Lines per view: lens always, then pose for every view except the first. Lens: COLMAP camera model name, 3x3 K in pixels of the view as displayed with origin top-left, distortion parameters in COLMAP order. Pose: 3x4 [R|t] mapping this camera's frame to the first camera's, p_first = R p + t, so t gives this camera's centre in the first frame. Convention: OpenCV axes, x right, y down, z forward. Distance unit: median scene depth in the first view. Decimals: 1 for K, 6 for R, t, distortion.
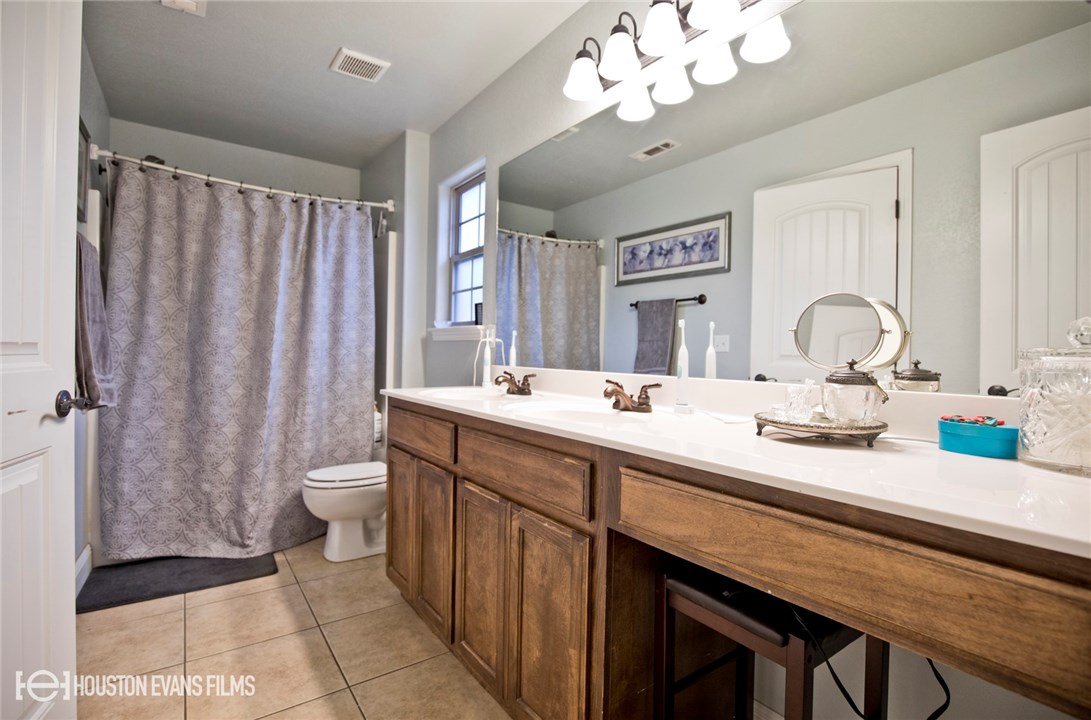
lens RADIAL K [[507.1, 0, 551.1], [0, 507.1, 353.6], [0, 0, 1]] dist [-0.026385, 0.002965]
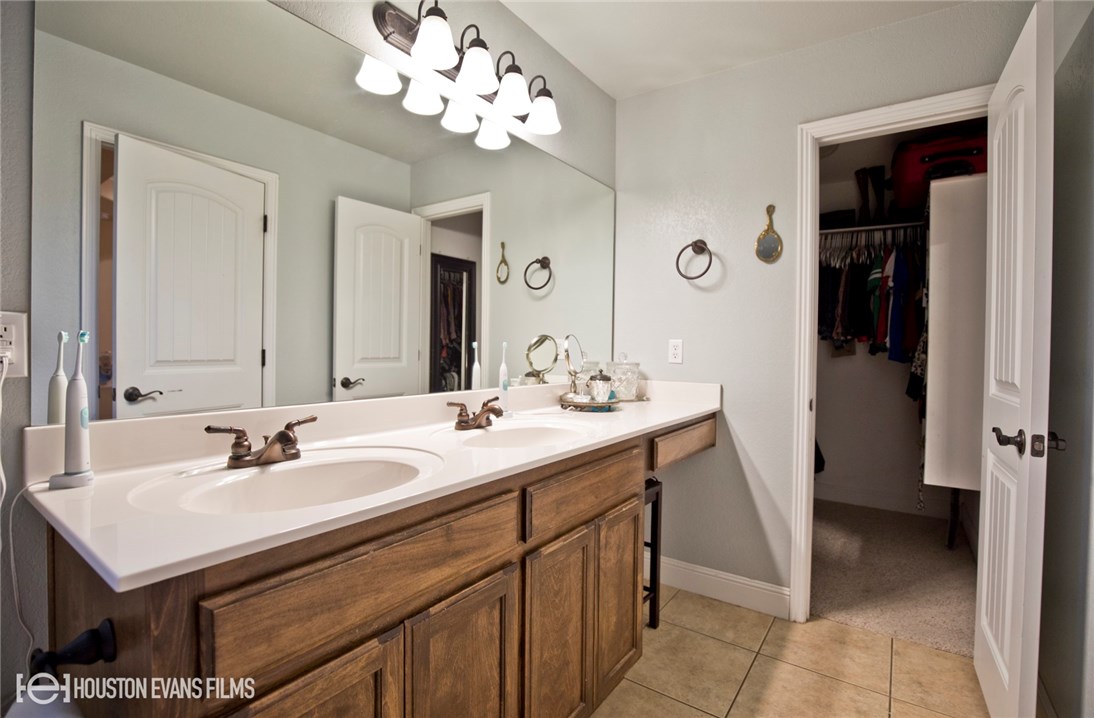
lens RADIAL K [[508.5, 0, 551.0], [0, 508.5, 357.5], [0, 0, 1]] dist [-0.026385, 0.002965]
pose [[-0.319283, -0.039275, 0.946845, -0.868661], [-0.014825, 0.999226, 0.036449, -0.071362], [-0.947543, -0.002399, -0.319618, 1.185704]]
